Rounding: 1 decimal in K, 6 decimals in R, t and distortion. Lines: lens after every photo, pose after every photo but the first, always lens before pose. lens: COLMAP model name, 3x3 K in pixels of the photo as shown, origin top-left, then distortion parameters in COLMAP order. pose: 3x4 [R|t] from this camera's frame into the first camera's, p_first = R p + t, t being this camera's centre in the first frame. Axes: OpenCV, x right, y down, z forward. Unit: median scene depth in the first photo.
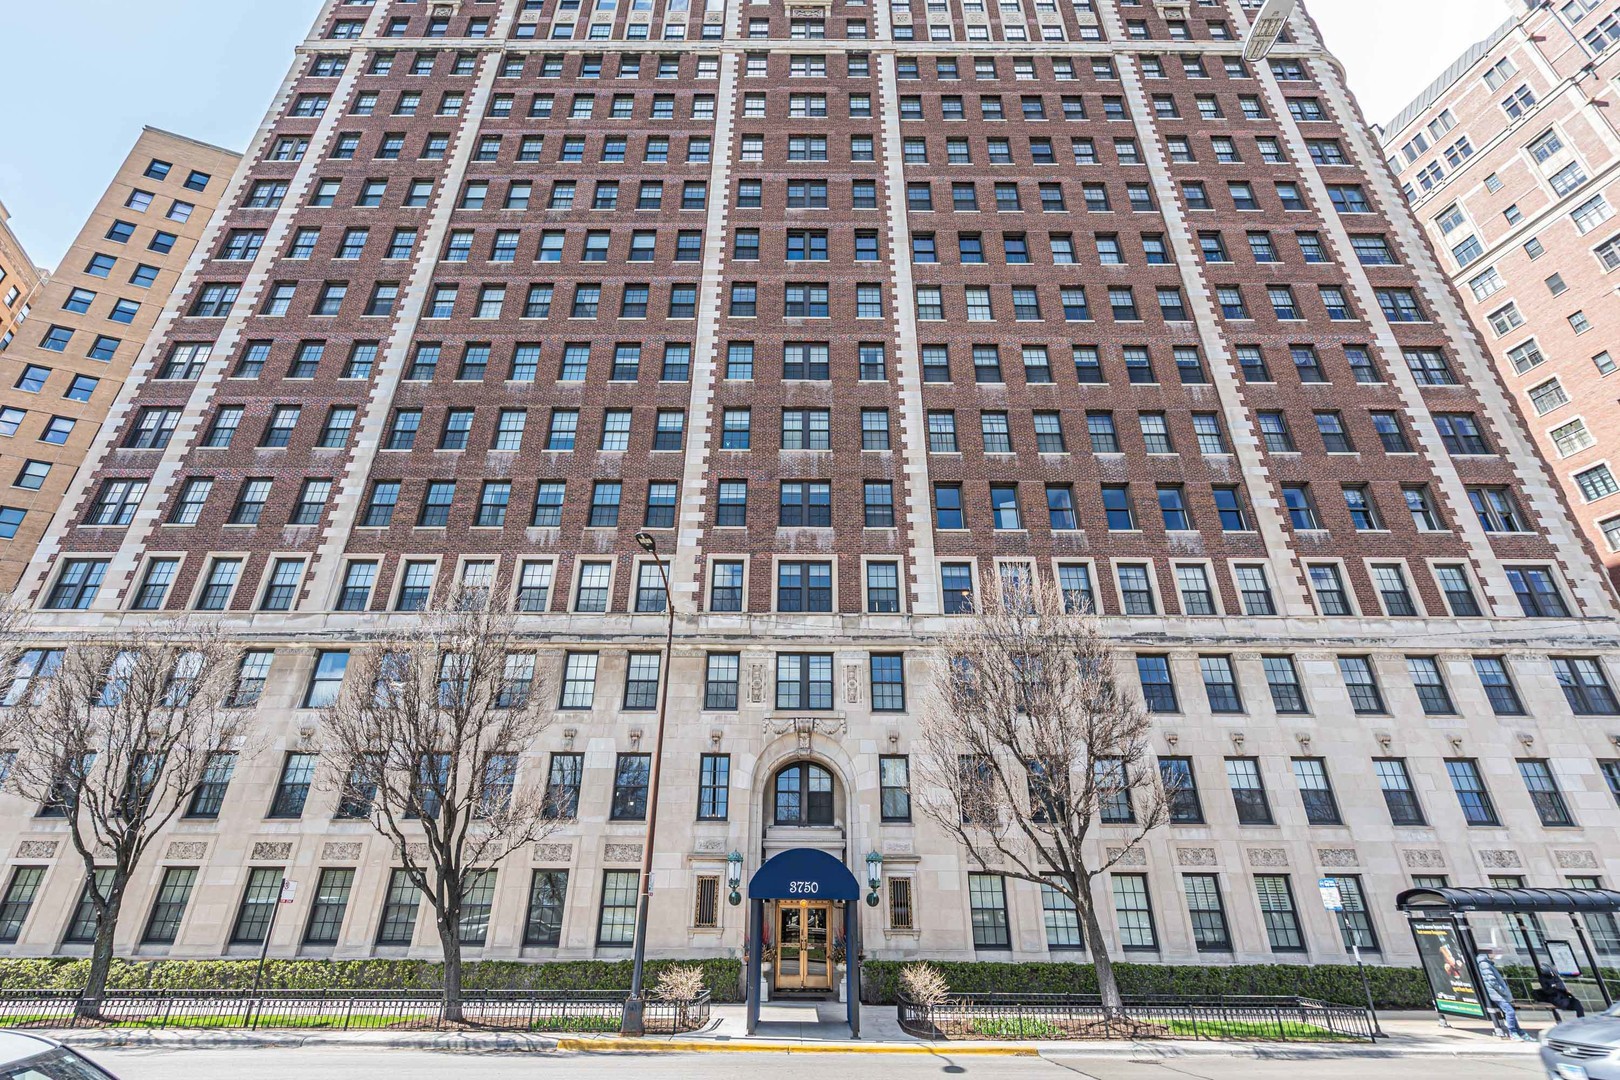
lens RADIAL K [[752.2, 0, 805.4], [0, 752.2, 535.1], [0, 0, 1]] dist [0.000536, 0.000746]
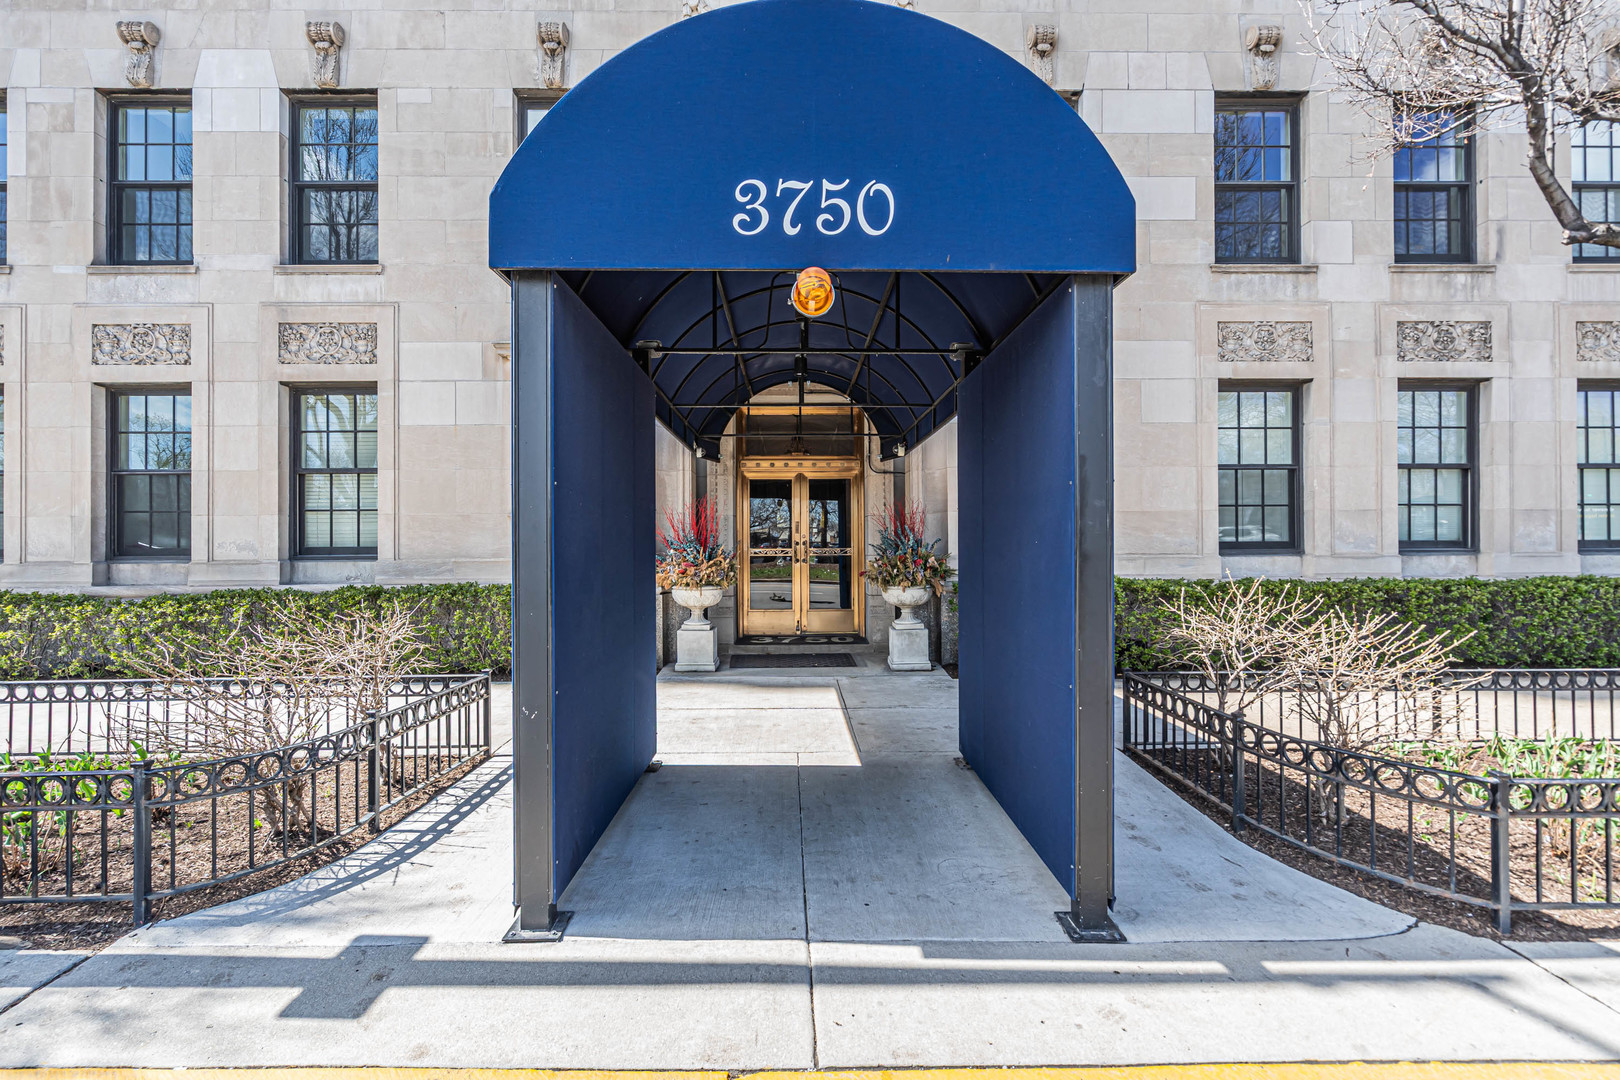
lens RADIAL K [[763.9, 0, 809.7], [0, 763.9, 530.0], [0, 0, 1]] dist [-0.001510, 0.000165]
pose [[0.999725, -0.013407, 0.019243, -0.005391], [0.003431, 0.895273, 0.445504, 0.346876], [-0.023201, -0.445315, 0.895073, 0.625426]]
